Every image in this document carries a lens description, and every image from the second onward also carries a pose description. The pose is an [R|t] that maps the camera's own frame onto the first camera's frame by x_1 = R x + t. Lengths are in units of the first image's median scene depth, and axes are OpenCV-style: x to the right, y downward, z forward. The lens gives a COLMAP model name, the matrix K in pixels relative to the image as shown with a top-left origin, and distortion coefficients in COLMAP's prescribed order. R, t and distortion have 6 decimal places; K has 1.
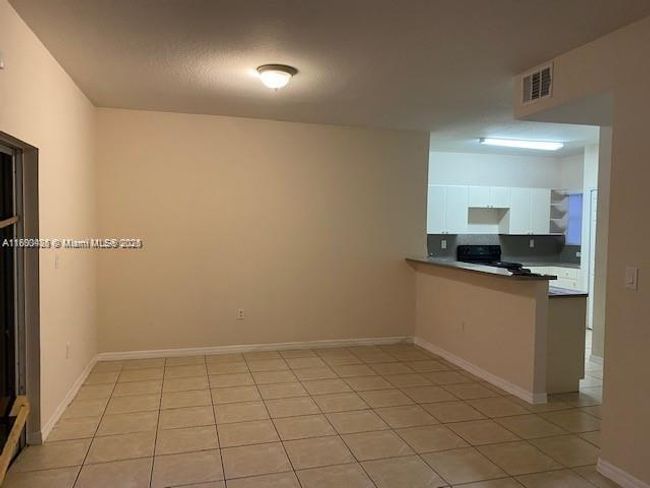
lens RADIAL K [[506.1, 0, 329.0], [0, 506.1, 245.8], [0, 0, 1]] dist [0.004815, -0.007734]
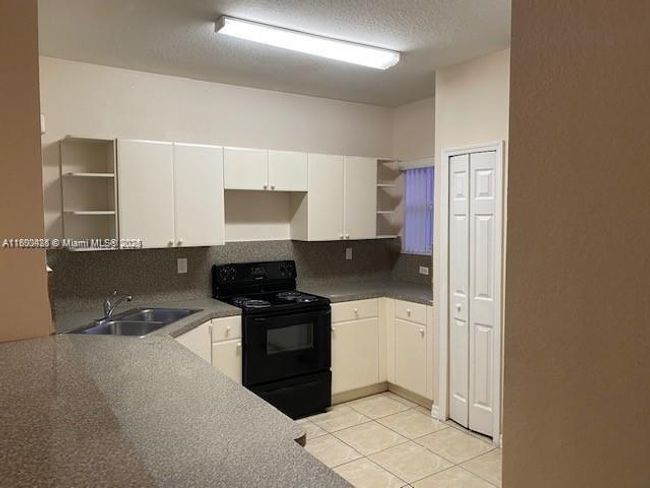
lens RADIAL K [[506.1, 0, 321.9], [0, 506.1, 245.9], [0, 0, 1]] dist [0.004815, -0.007734]
pose [[0.954945, -0.034987, 0.294714, 0.211905], [0.030646, 0.999343, 0.019339, -0.027273], [-0.295197, -0.009436, 0.955390, 0.482409]]
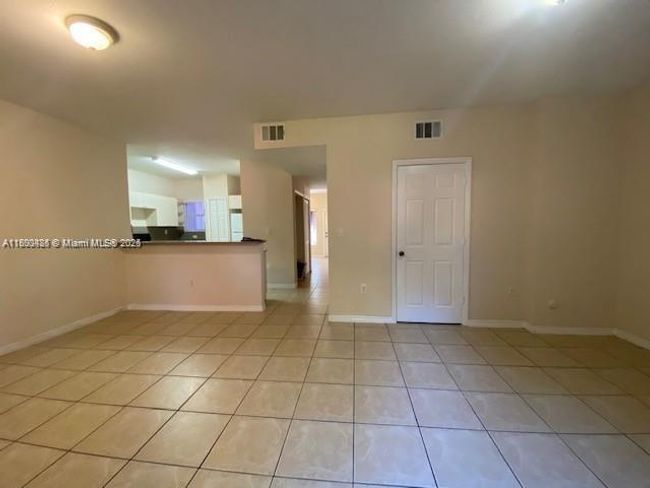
lens RADIAL K [[267.7, 0, 328.8], [0, 267.7, 247.3], [0, 0, 1]] dist [-0.000056, -0.000239]
pose [[0.381300, -0.090621, 0.919999, -0.194984], [0.061009, 0.995481, 0.072771, 0.013766], [-0.922436, 0.028381, 0.385105, 0.213335]]
